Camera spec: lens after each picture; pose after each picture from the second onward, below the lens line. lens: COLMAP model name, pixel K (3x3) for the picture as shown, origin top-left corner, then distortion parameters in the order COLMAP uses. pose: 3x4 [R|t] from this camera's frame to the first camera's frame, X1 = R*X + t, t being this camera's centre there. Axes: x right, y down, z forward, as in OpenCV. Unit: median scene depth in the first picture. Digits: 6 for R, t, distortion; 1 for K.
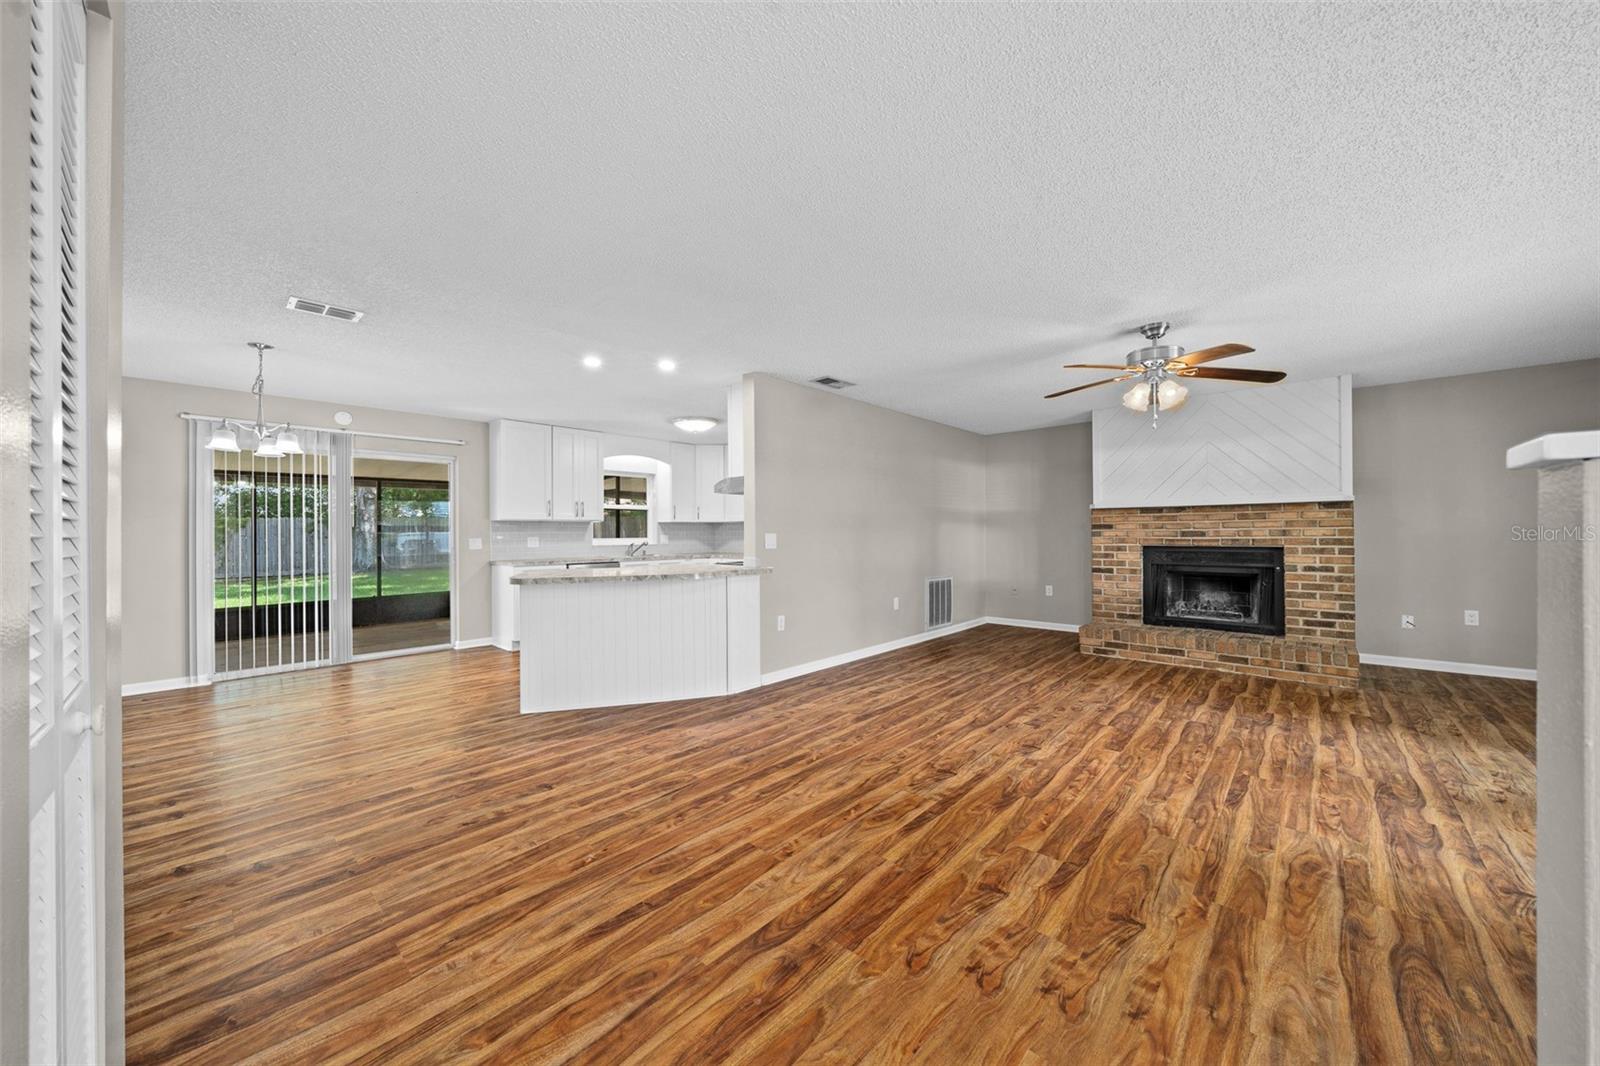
lens RADIAL K [[556.5, 0, 799.2], [0, 556.5, 534.8], [0, 0, 1]] dist [-0.001813, -0.000078]
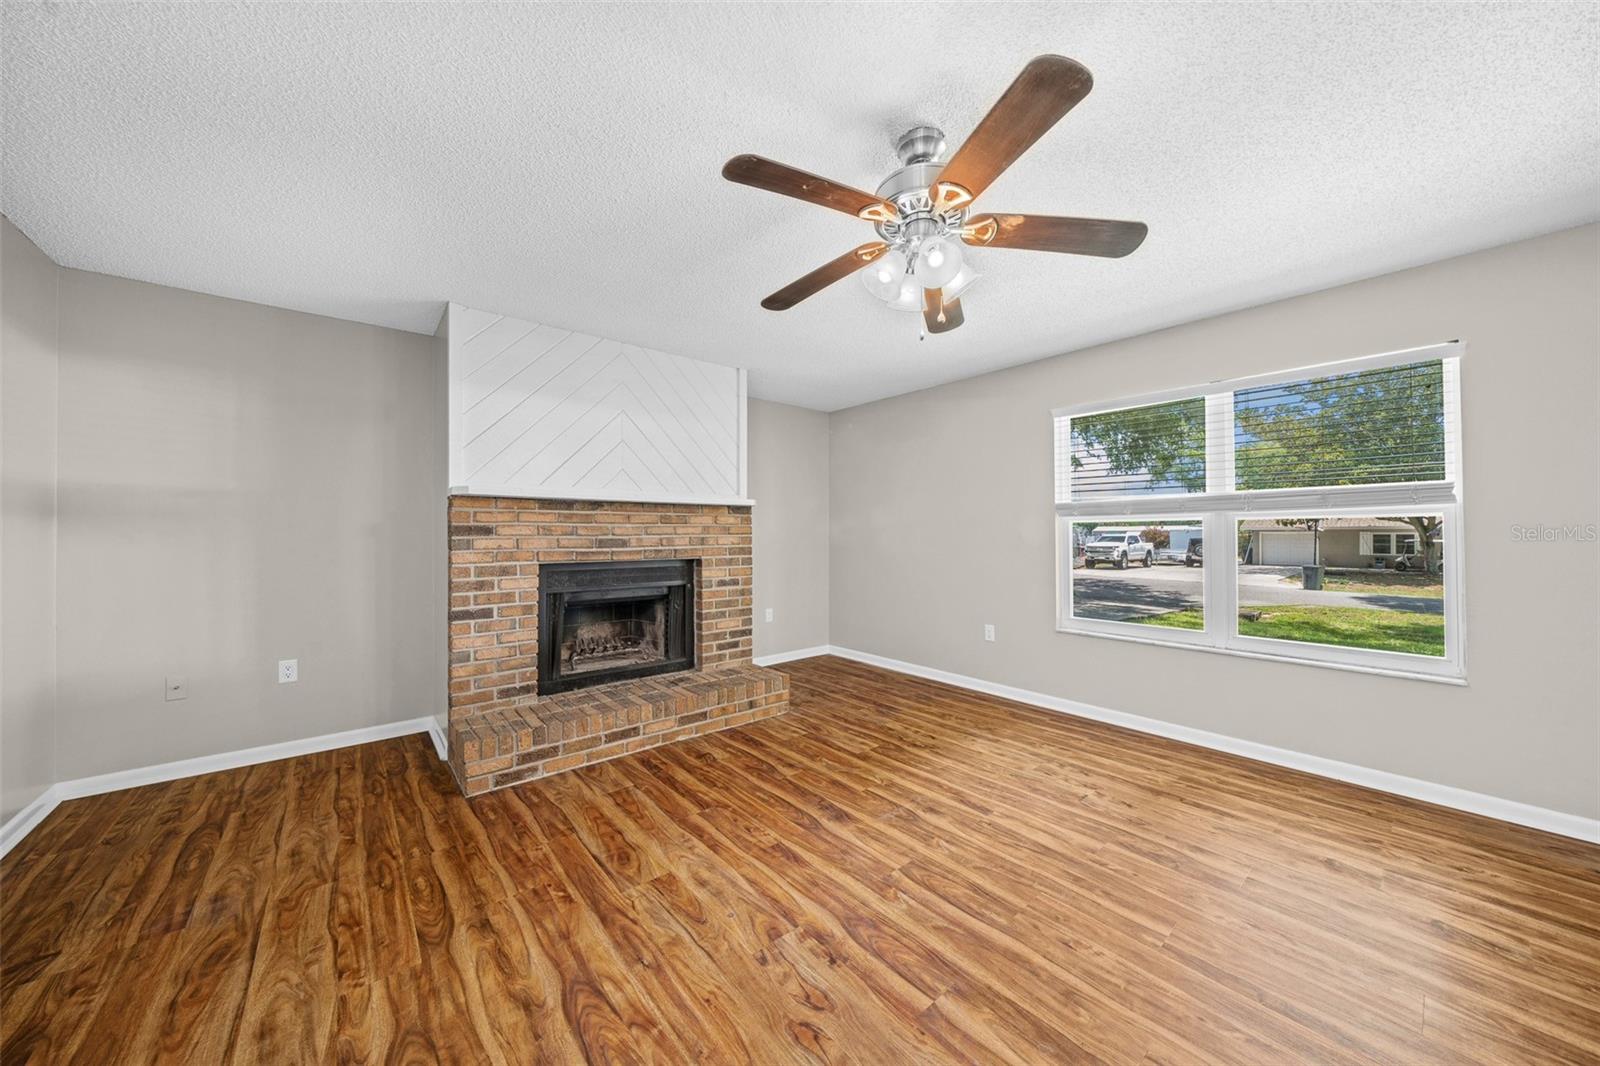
lens RADIAL K [[556.5, 0, 799.2], [0, 556.5, 534.8], [0, 0, 1]] dist [-0.001813, -0.000078]
pose [[0.140383, 0.006292, 0.990077, 0.109754], [0.005600, 0.999959, -0.007149, -0.007843], [-0.990081, 0.006548, 0.140342, 0.942821]]
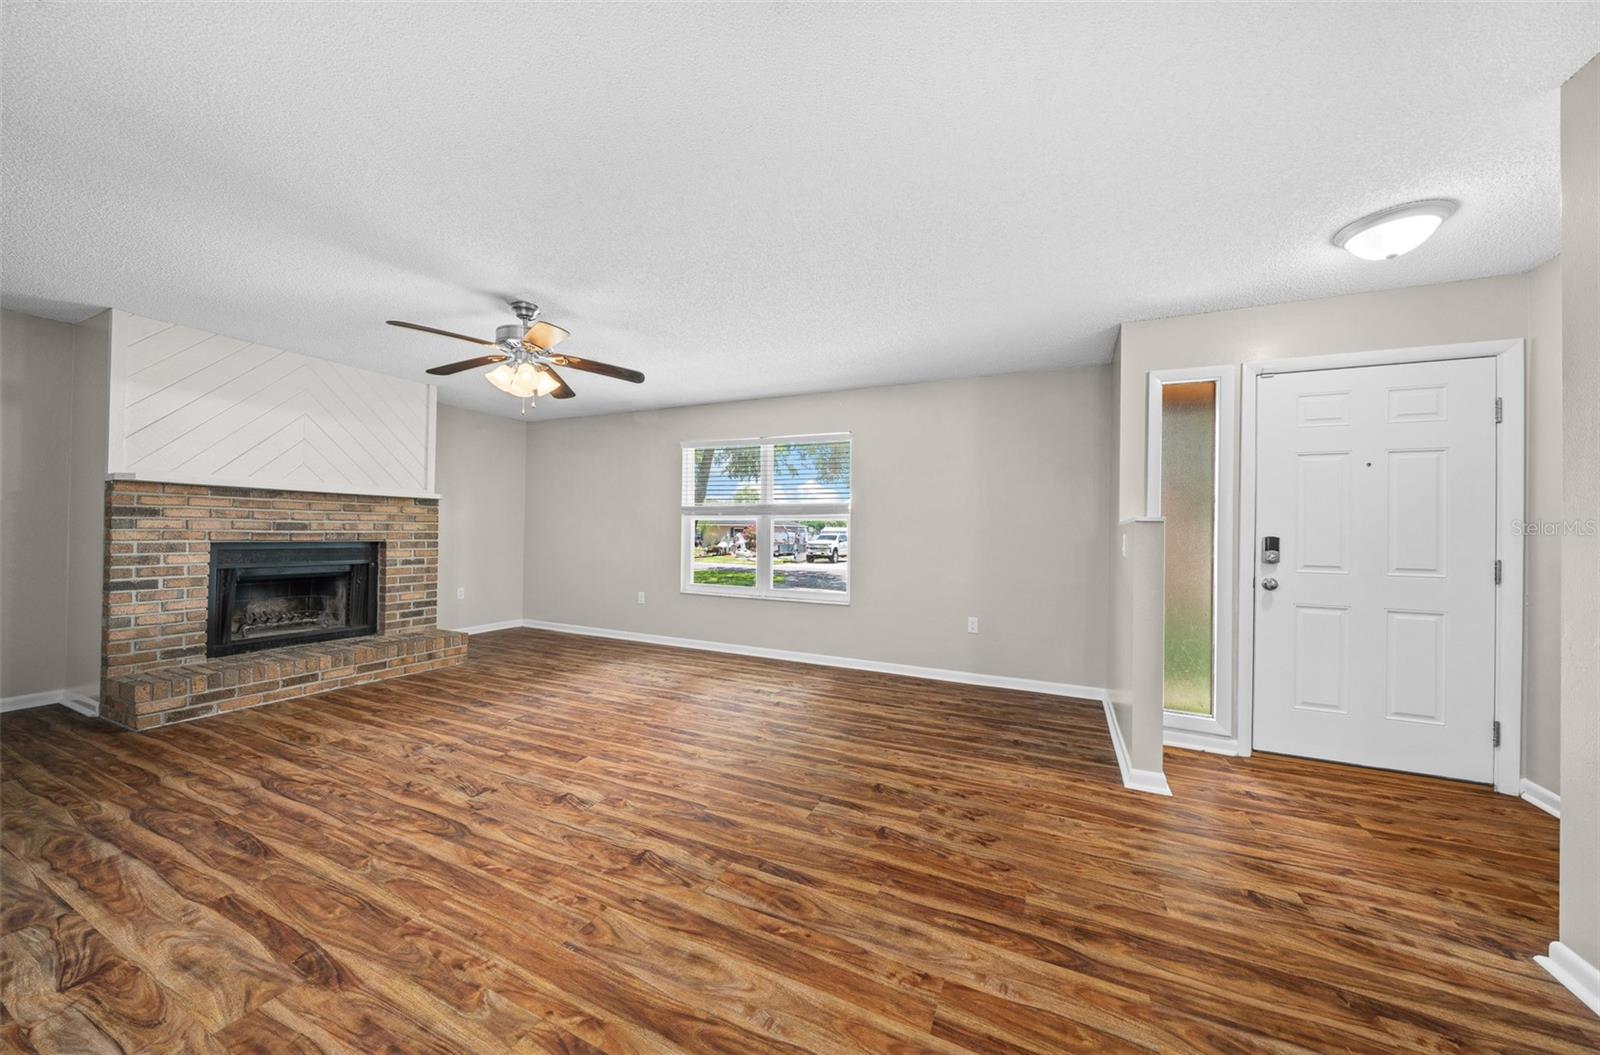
lens RADIAL K [[553.8, 0, 810.7], [0, 553.8, 529.8], [0, 0, 1]] dist [-0.007716, 0.000133]
pose [[-0.307698, 0.008417, 0.951447, -0.354350], [-0.009429, 0.999885, -0.011895, 0.007430], [-0.951437, -0.012632, -0.307584, 0.744857]]
